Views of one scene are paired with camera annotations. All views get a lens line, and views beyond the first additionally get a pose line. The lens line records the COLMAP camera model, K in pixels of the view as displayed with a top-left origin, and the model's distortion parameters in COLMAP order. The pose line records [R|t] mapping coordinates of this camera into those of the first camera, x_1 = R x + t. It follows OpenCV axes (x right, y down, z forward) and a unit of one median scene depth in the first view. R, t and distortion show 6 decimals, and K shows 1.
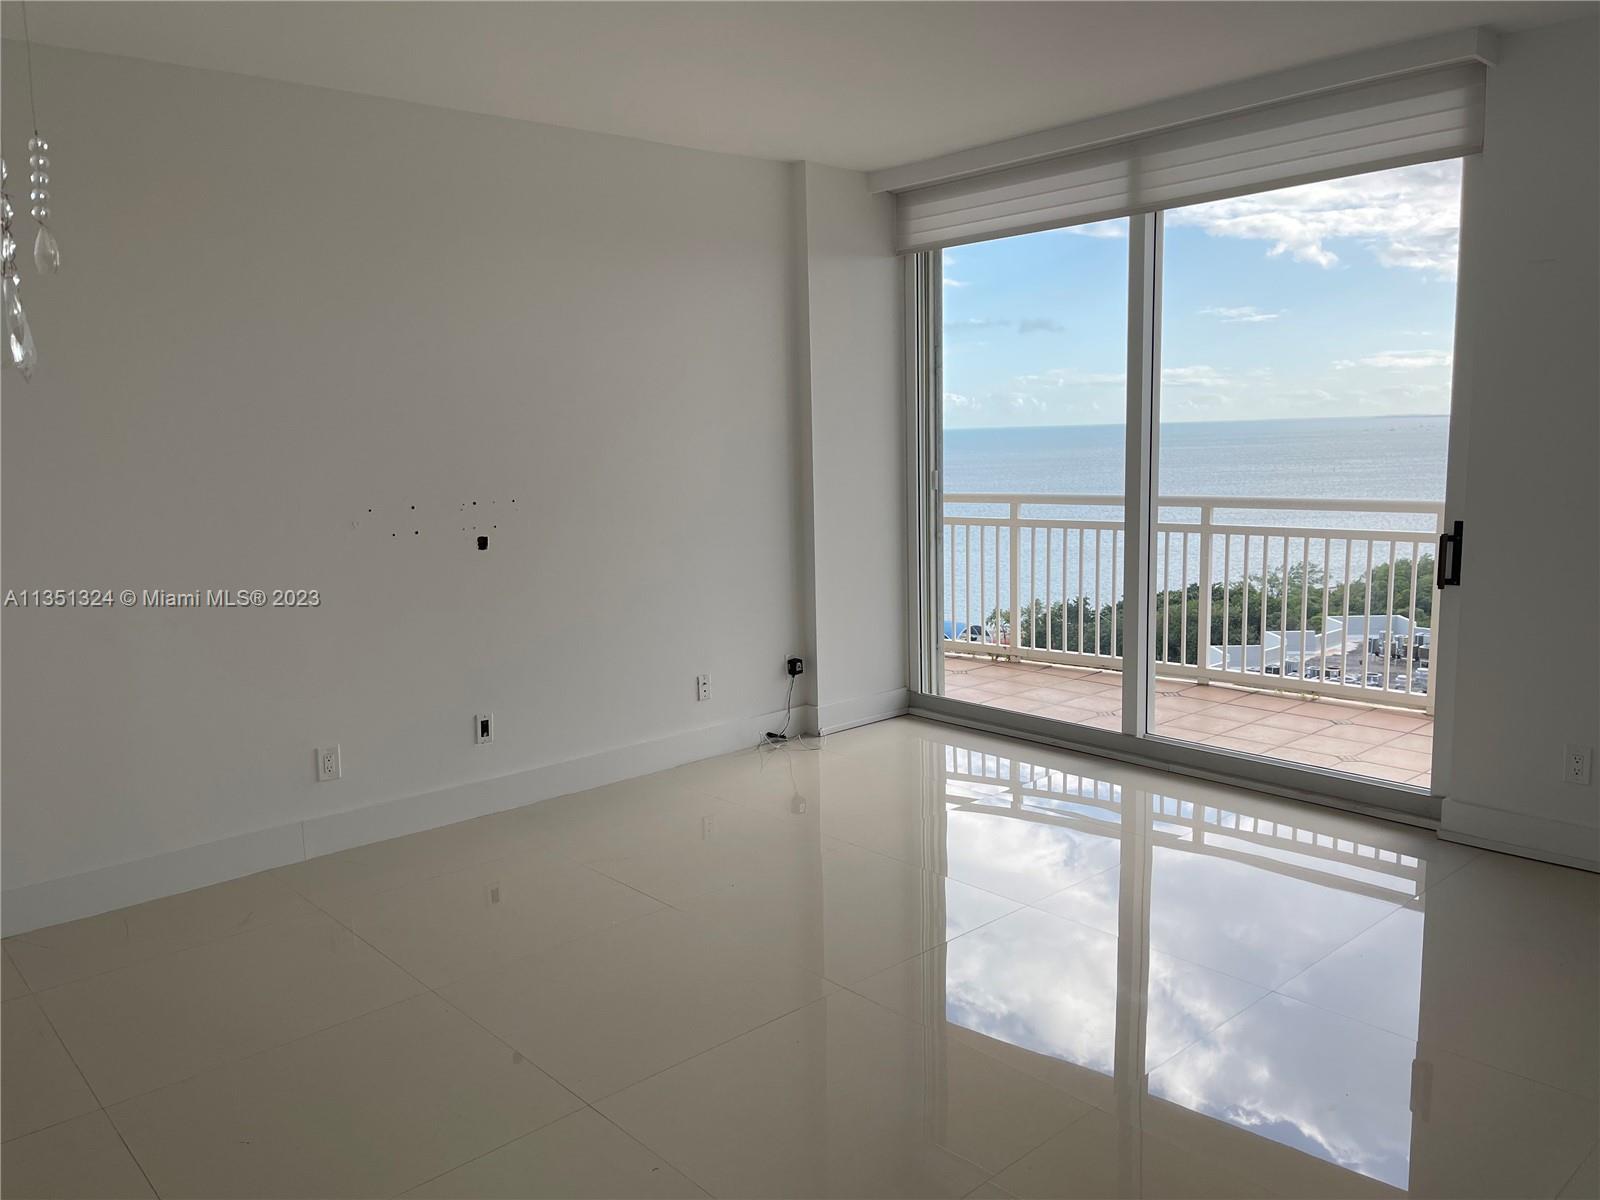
lens RADIAL K [[1209.2, 0, 809.5], [0, 1209.2, 591.4], [0, 0, 1]] dist [0.069172, -0.077512]
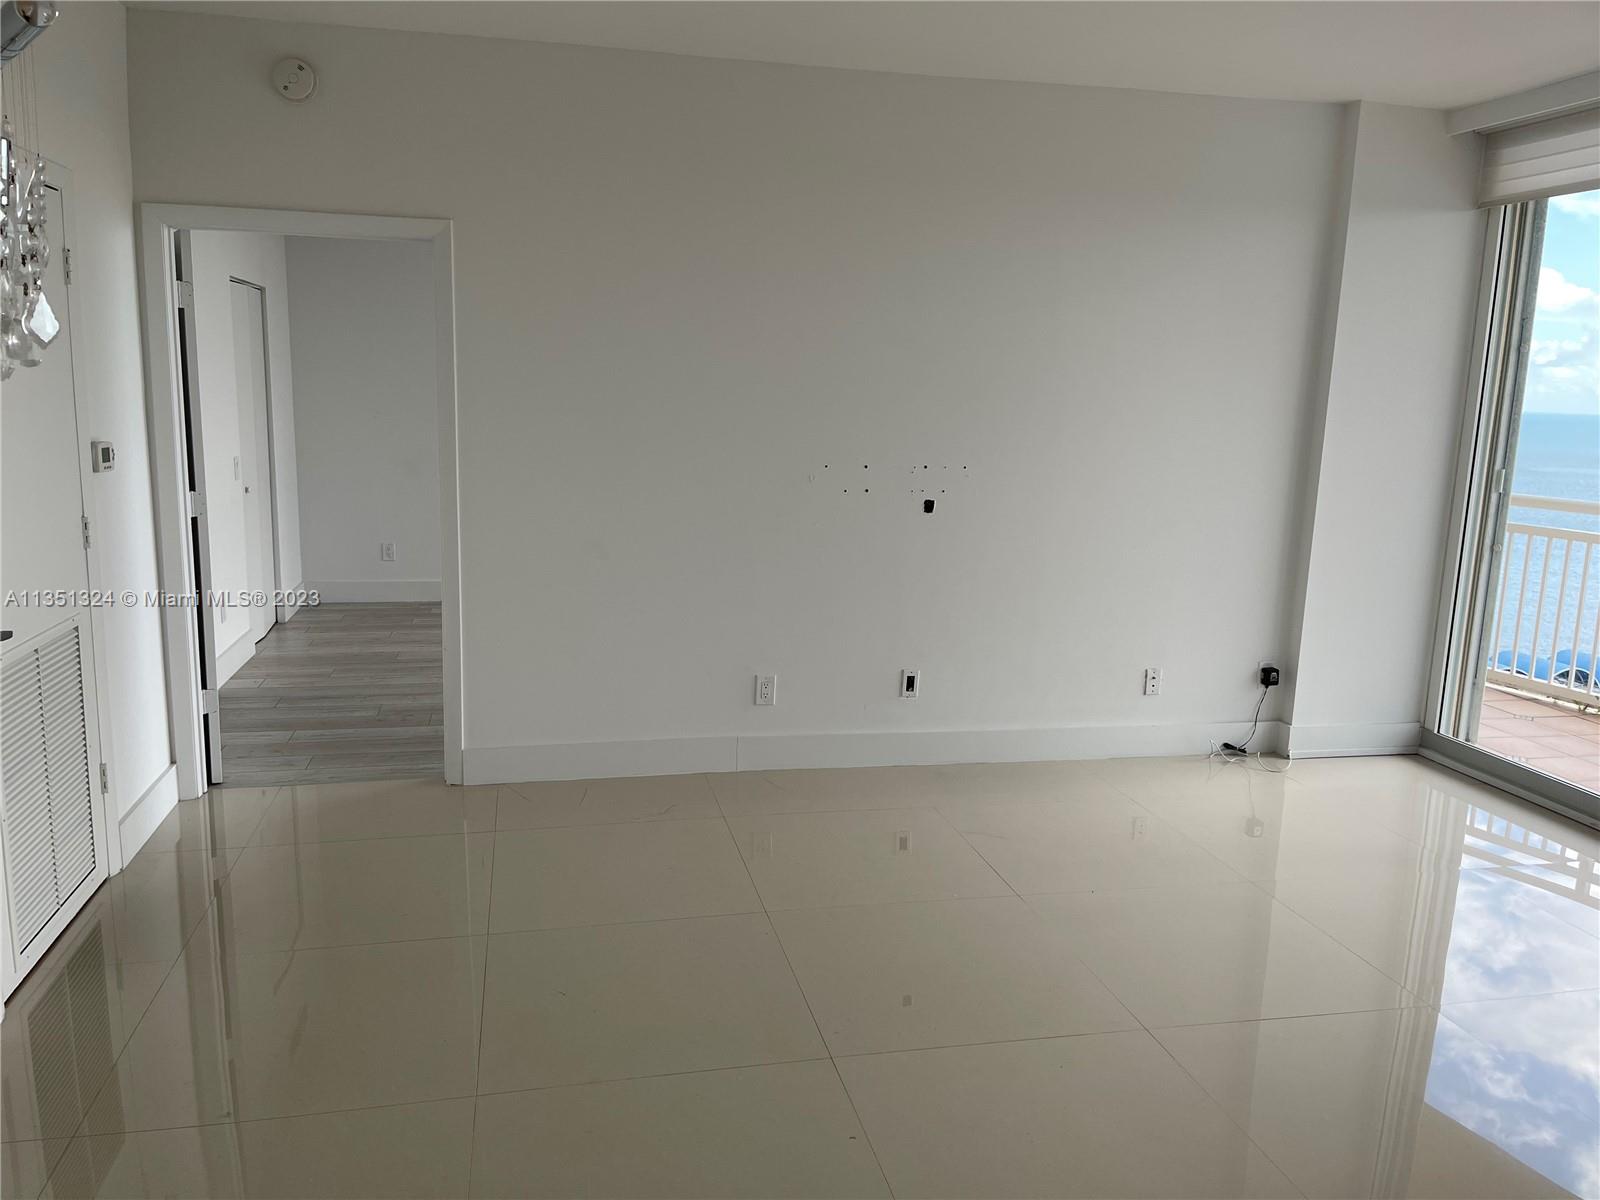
lens RADIAL K [[1209.2, 0, 764.6], [0, 1209.2, 591.6], [0, 0, 1]] dist [0.069172, -0.077512]
pose [[0.860318, 0.134954, -0.491570, 0.104575], [-0.117085, 0.990852, 0.067109, -0.017131], [0.496130, -0.000180, 0.868248, 0.032709]]
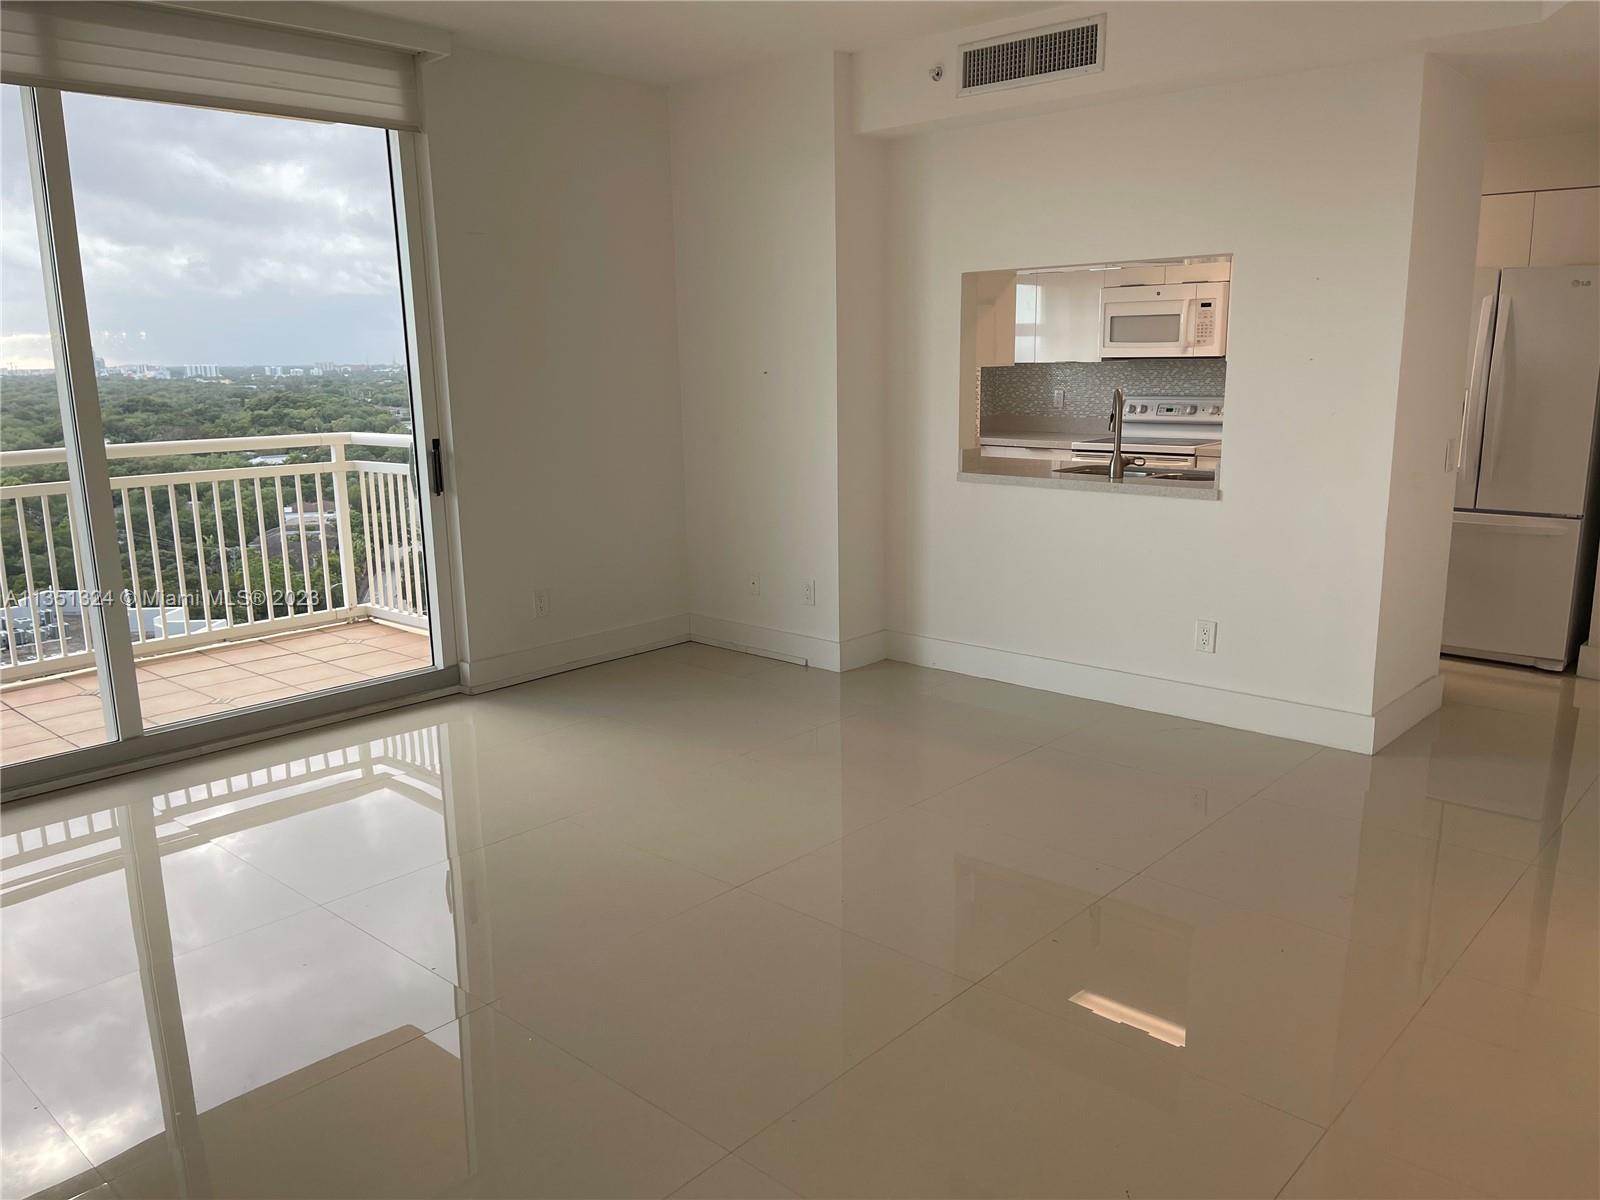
lens RADIAL K [[1209.2, 0, 797.9], [0, 1209.2, 594.8], [0, 0, 1]] dist [0.069172, -0.077512]
pose [[-0.086498, -0.169660, 0.981699, -0.535716], [0.156537, 0.970838, 0.181575, -0.052305], [-0.983877, 0.169378, -0.057418, 0.551378]]
